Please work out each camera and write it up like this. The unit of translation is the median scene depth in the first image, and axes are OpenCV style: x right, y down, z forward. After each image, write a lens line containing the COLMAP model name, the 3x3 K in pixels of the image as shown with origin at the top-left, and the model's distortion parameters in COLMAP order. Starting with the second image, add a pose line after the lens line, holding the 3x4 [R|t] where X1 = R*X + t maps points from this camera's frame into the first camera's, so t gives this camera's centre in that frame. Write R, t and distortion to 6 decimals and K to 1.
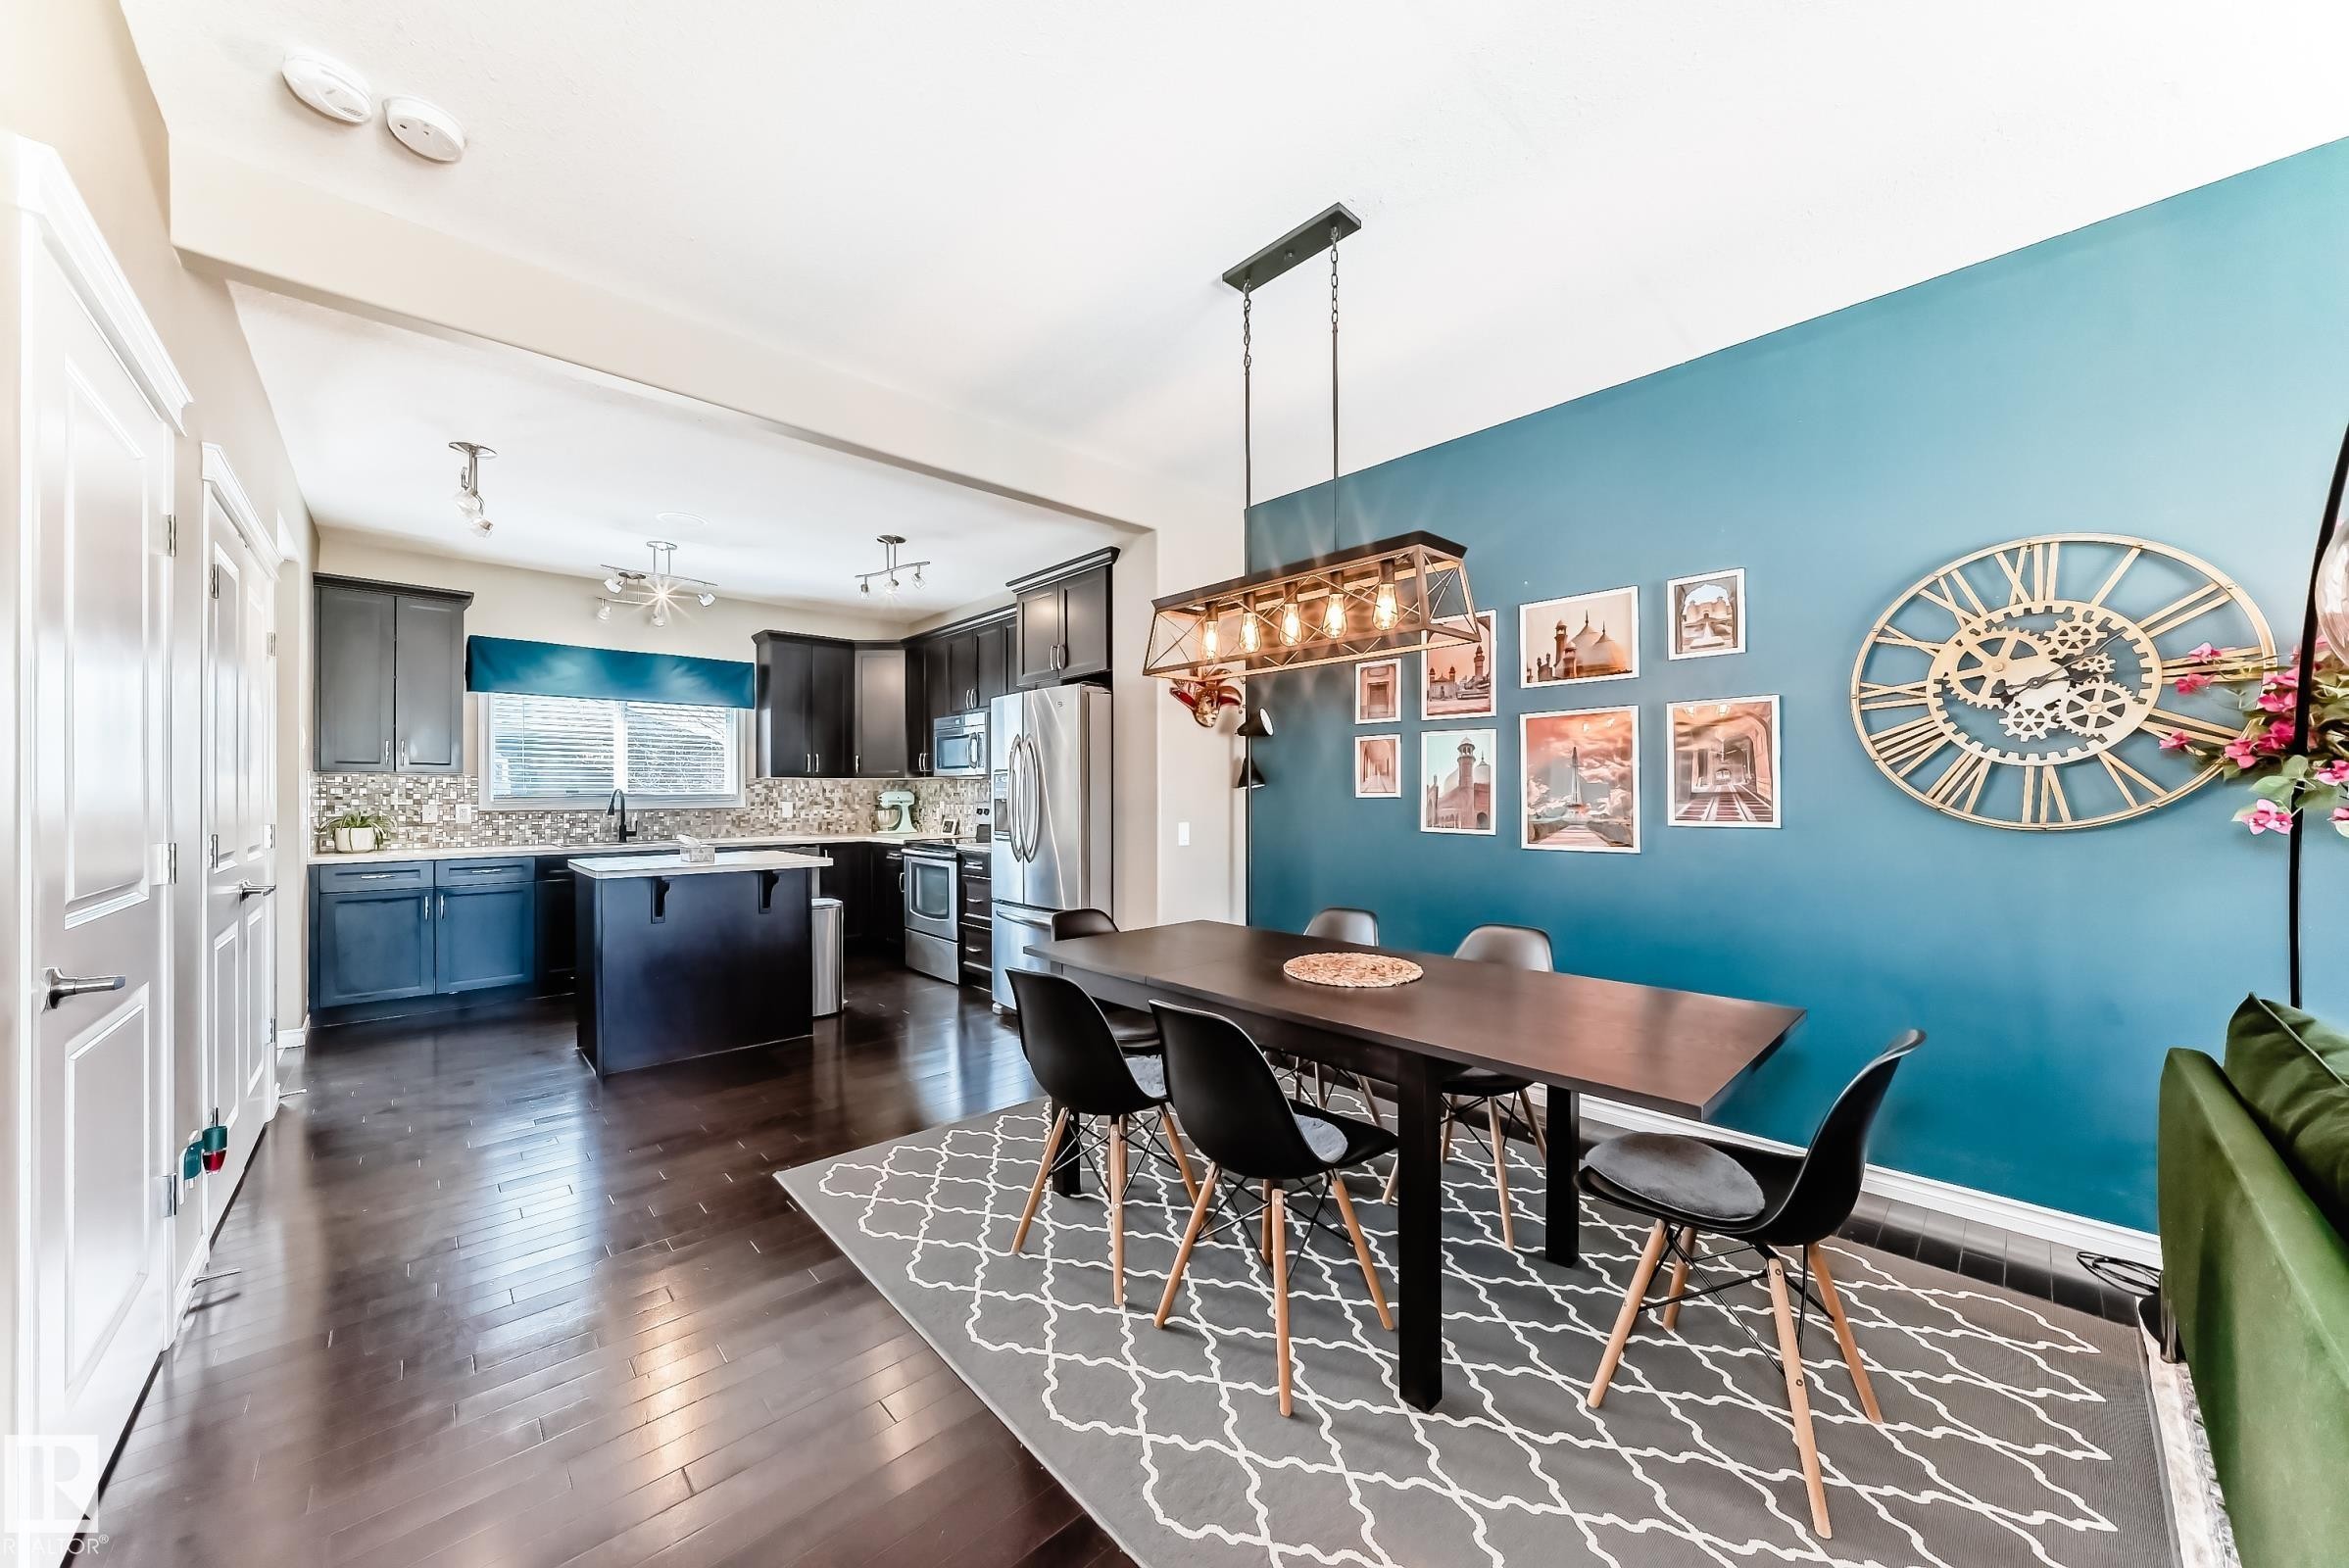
lens RADIAL K [[826.6, 0, 1179.1], [0, 826.6, 791.8], [0, 0, 1]] dist [-0.027266, 0.006948]
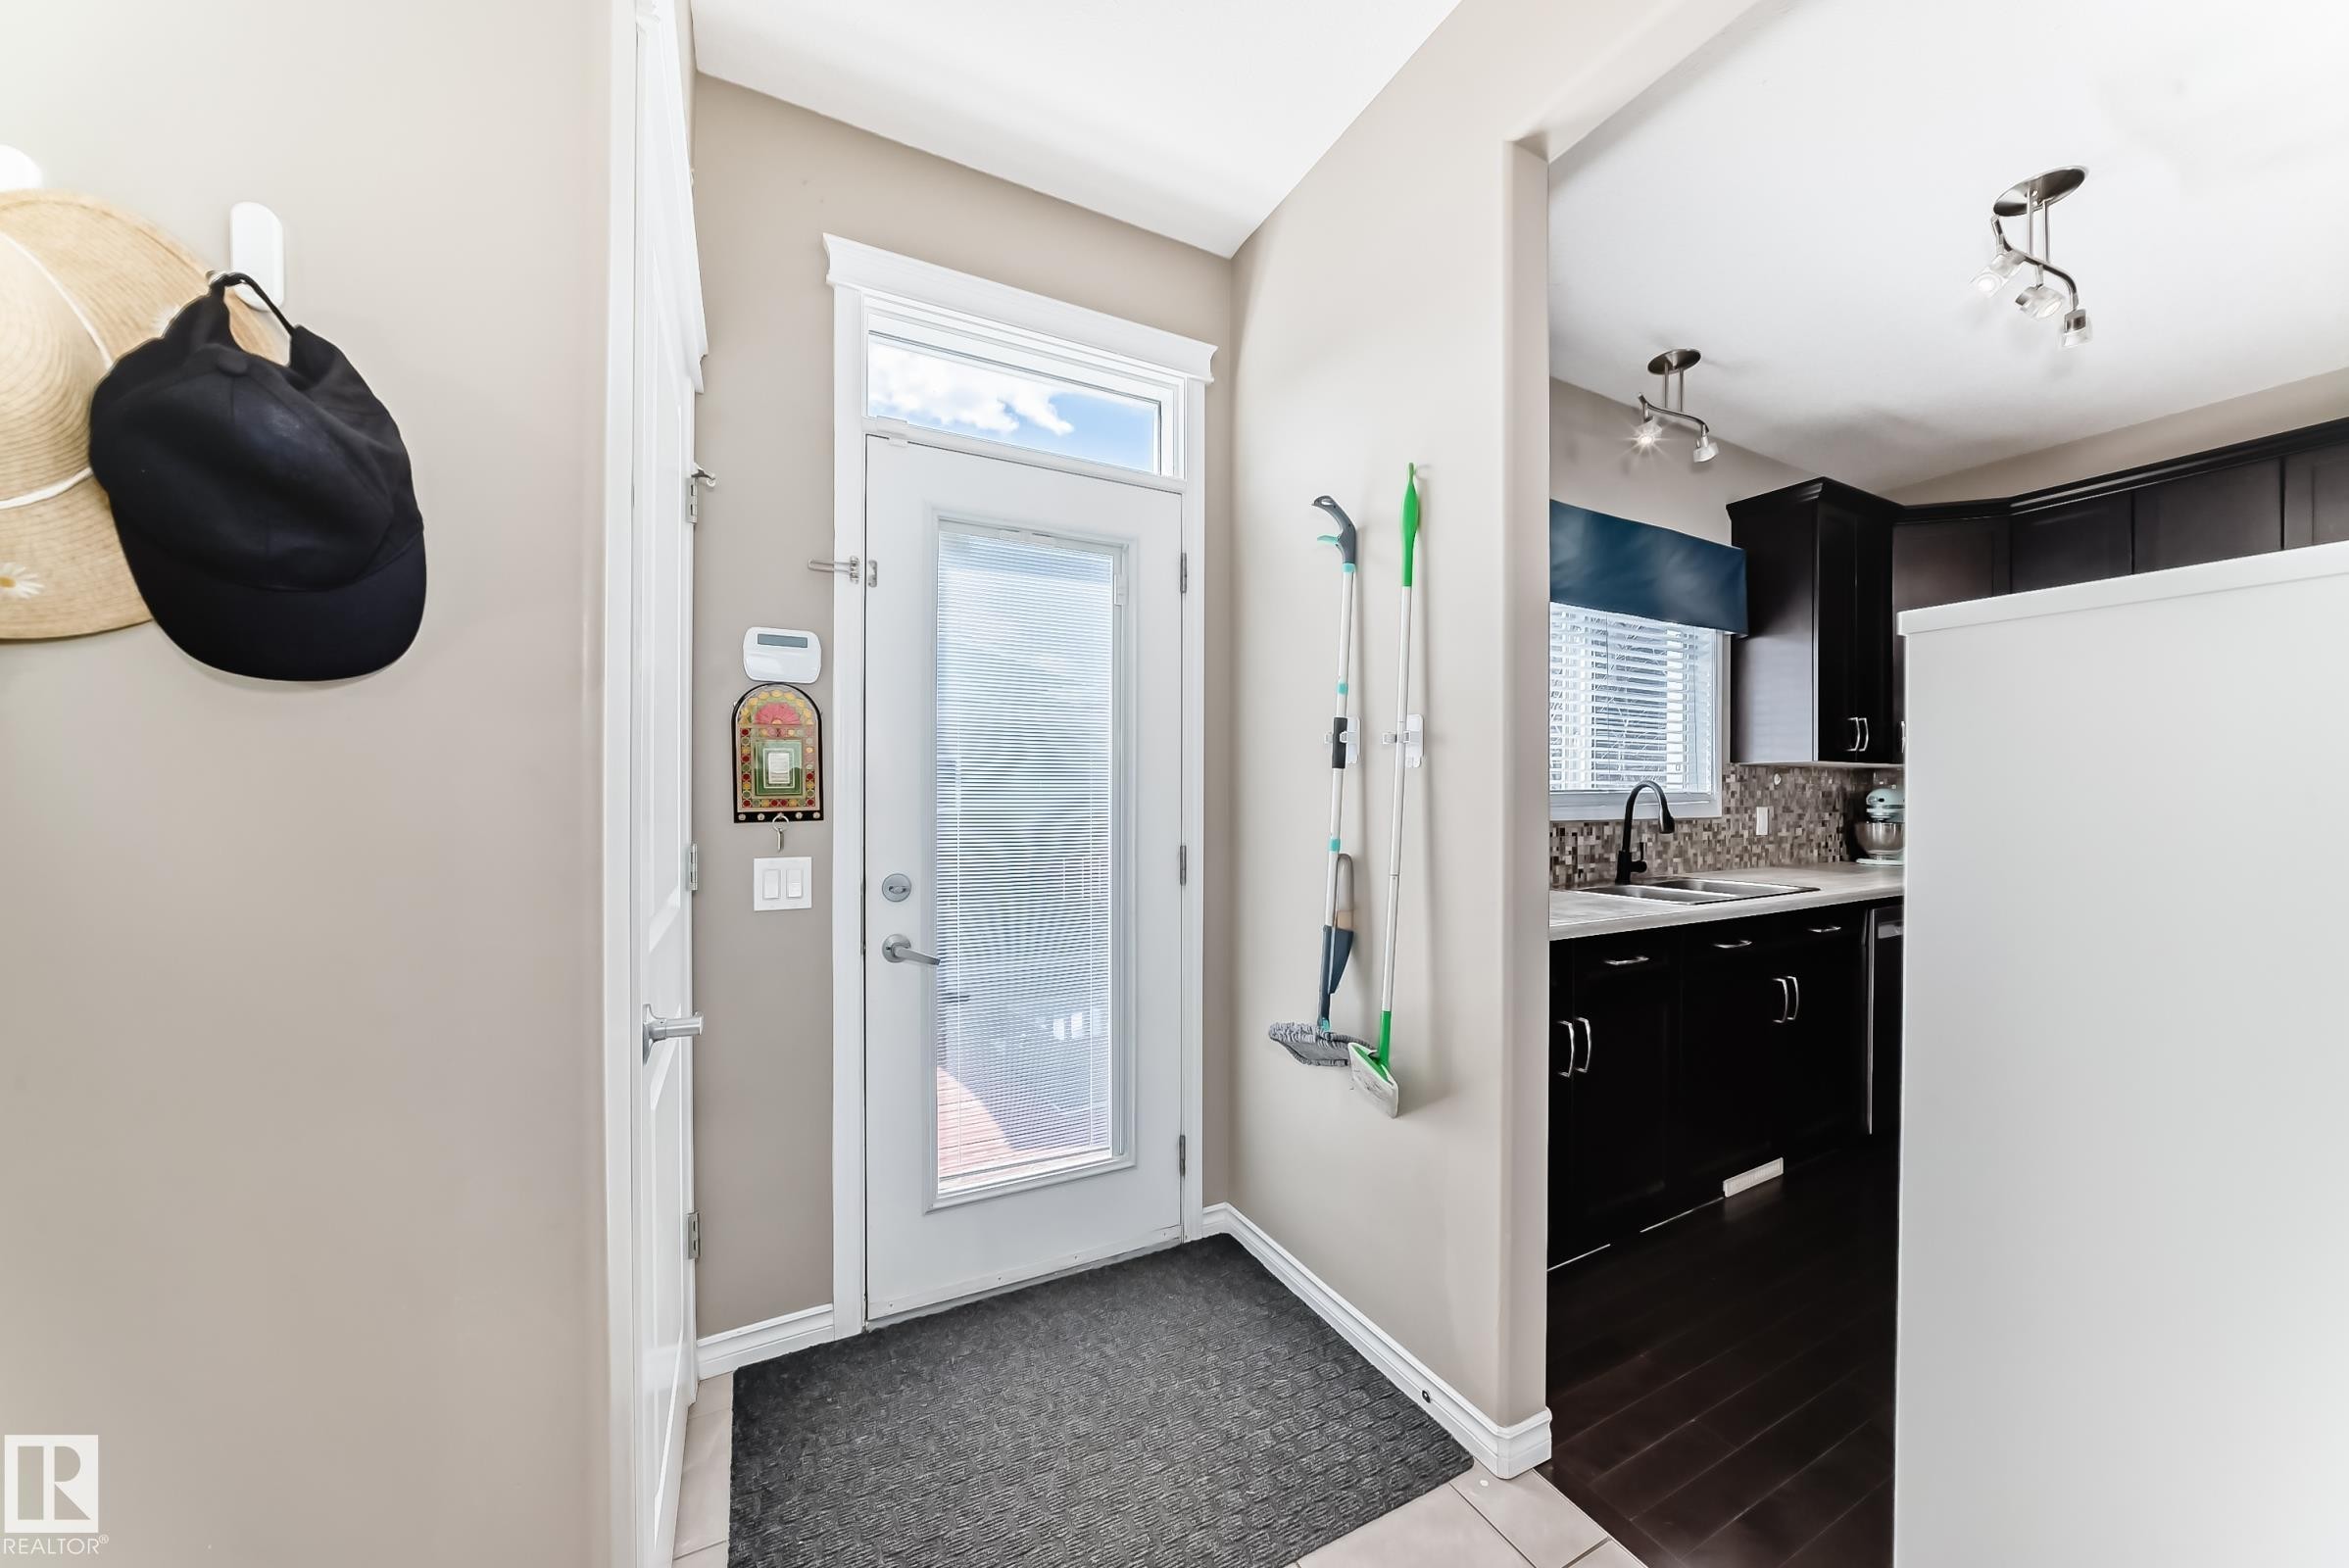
lens RADIAL K [[813.4, 0, 1168.2], [0, 813.4, 803.6], [0, 0, 1]] dist [-0.044206, -0.000093]
pose [[0.958684, 0.003183, -0.284454, -0.892585], [-0.001177, 0.999973, 0.007222, 0.008306], [0.284469, -0.006589, 0.958663, 0.468519]]
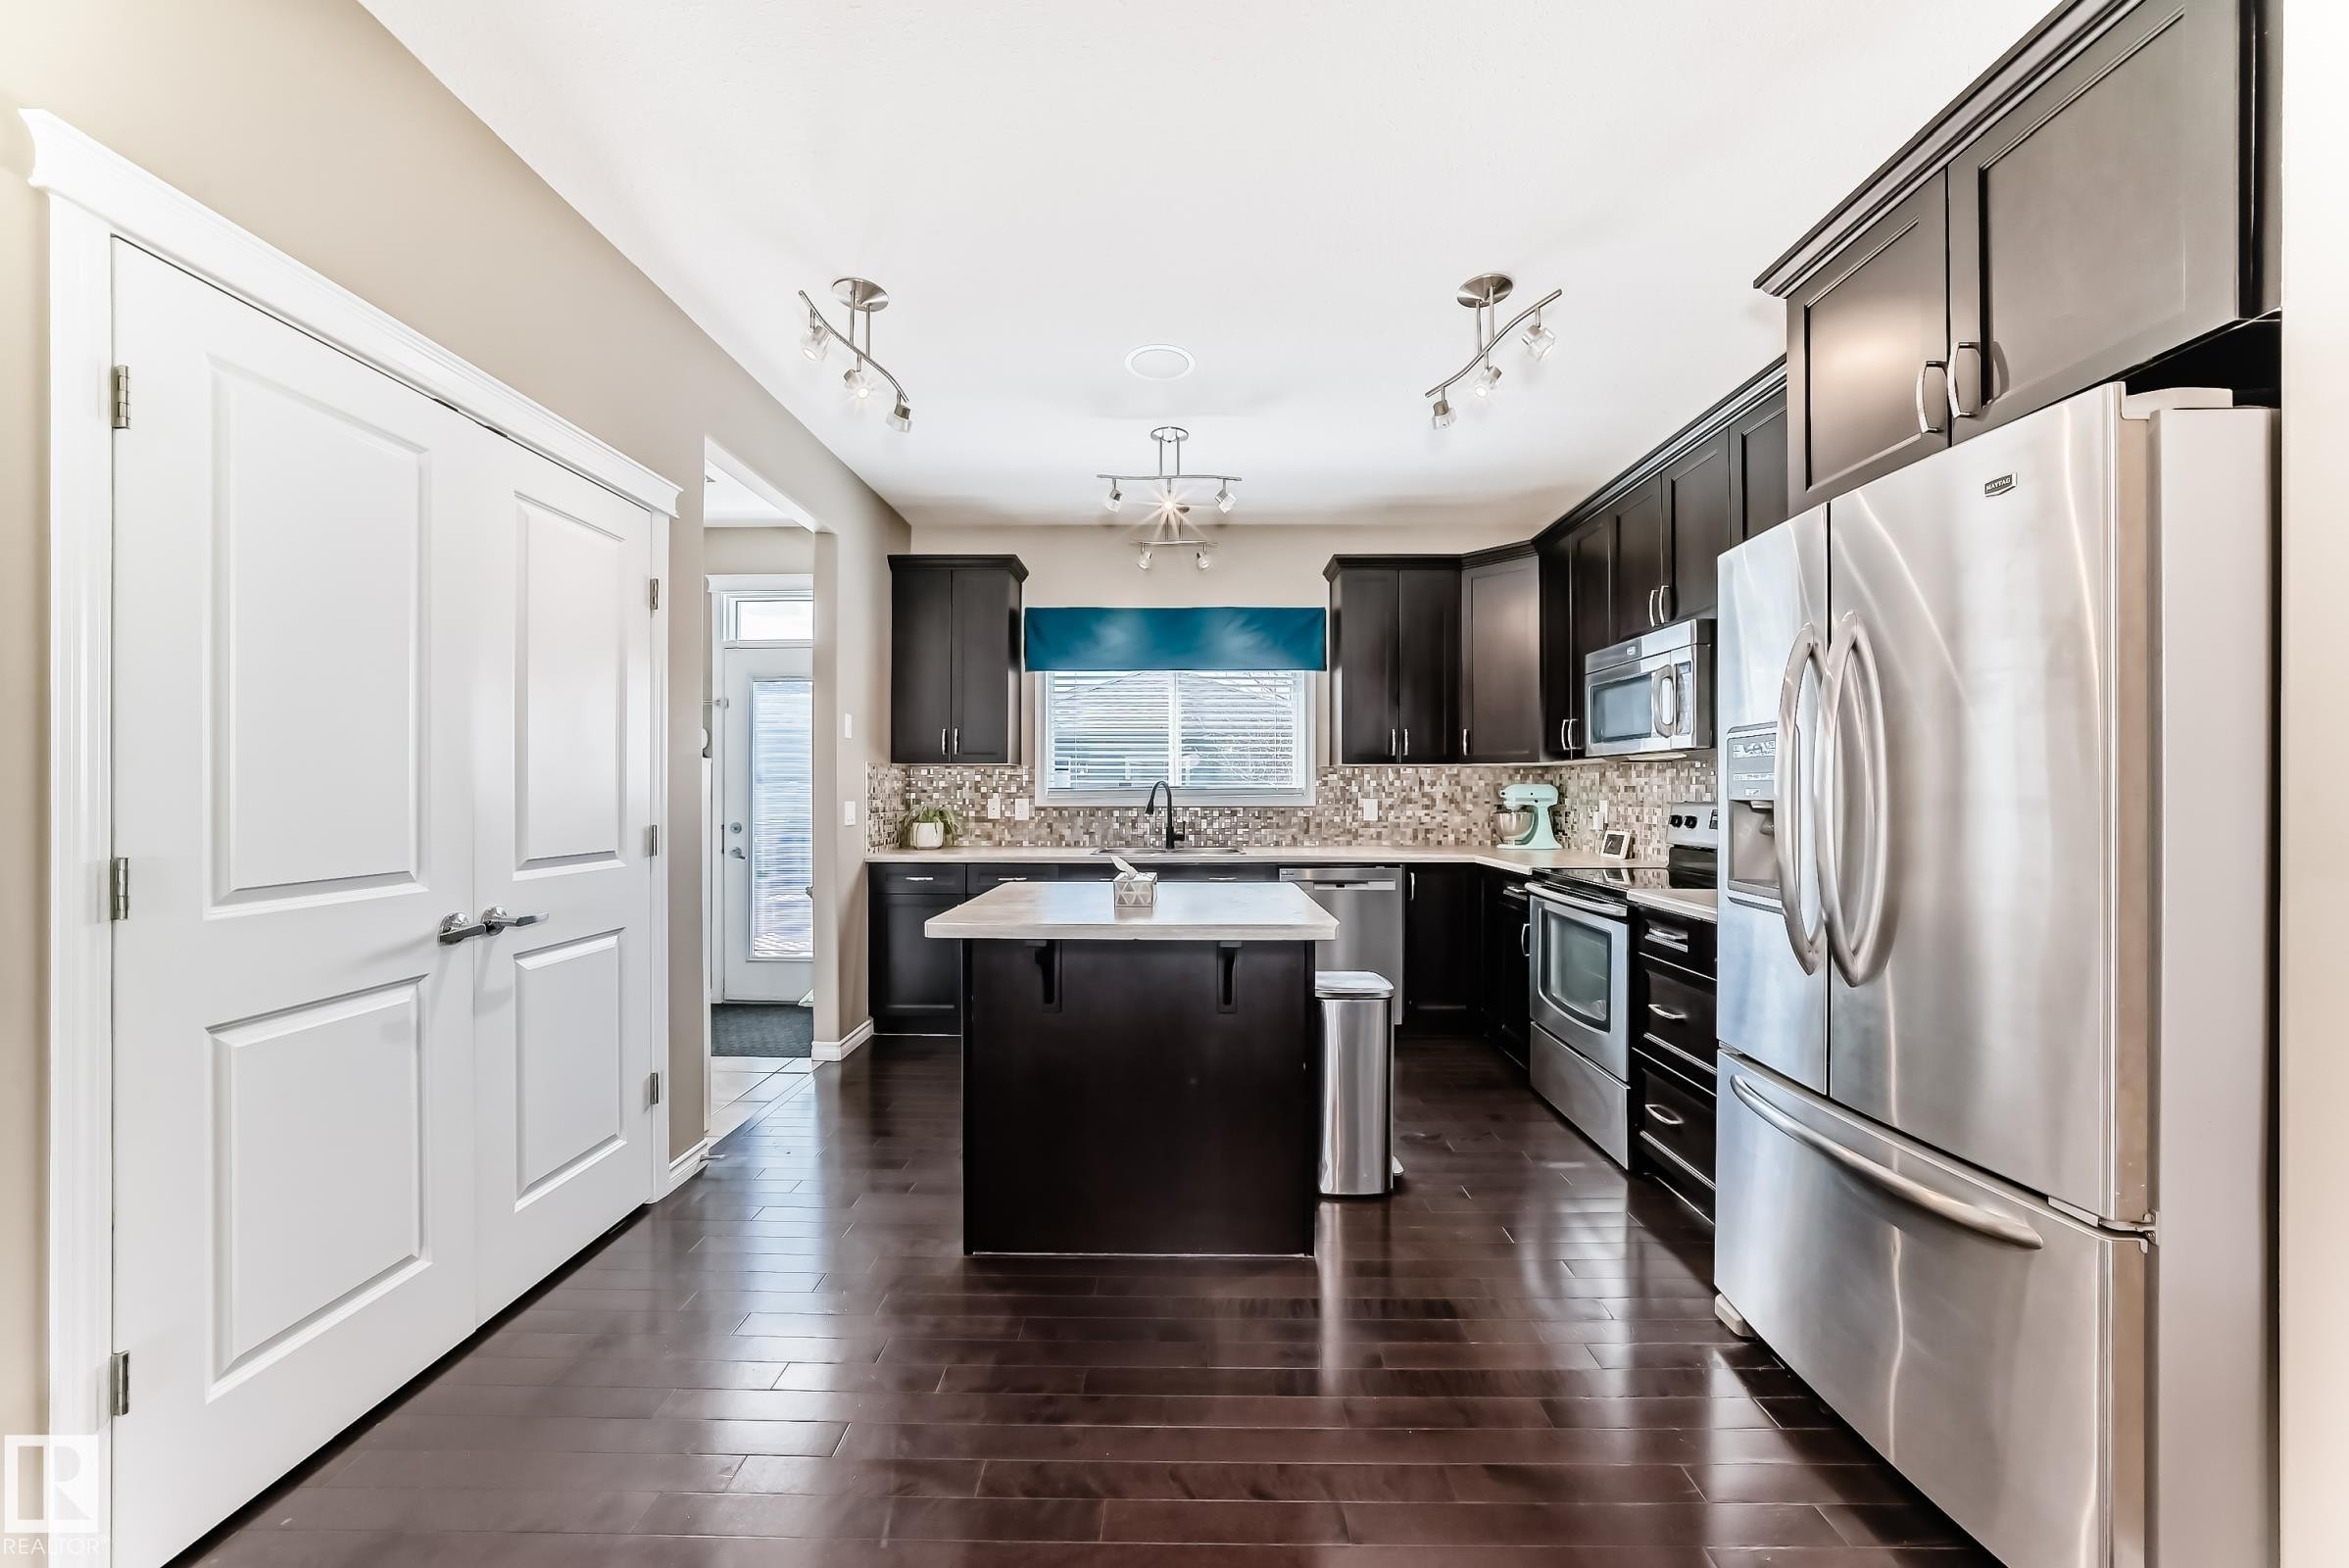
lens RADIAL K [[826.6, 0, 1179.1], [0, 826.6, 791.8], [0, 0, 1]] dist [-0.027266, 0.006948]
pose [[0.718248, 0.005181, -0.695768, -0.122721], [0.000017, 0.999972, 0.007463, 0.001068], [0.695788, -0.005372, 0.718228, 0.465321]]
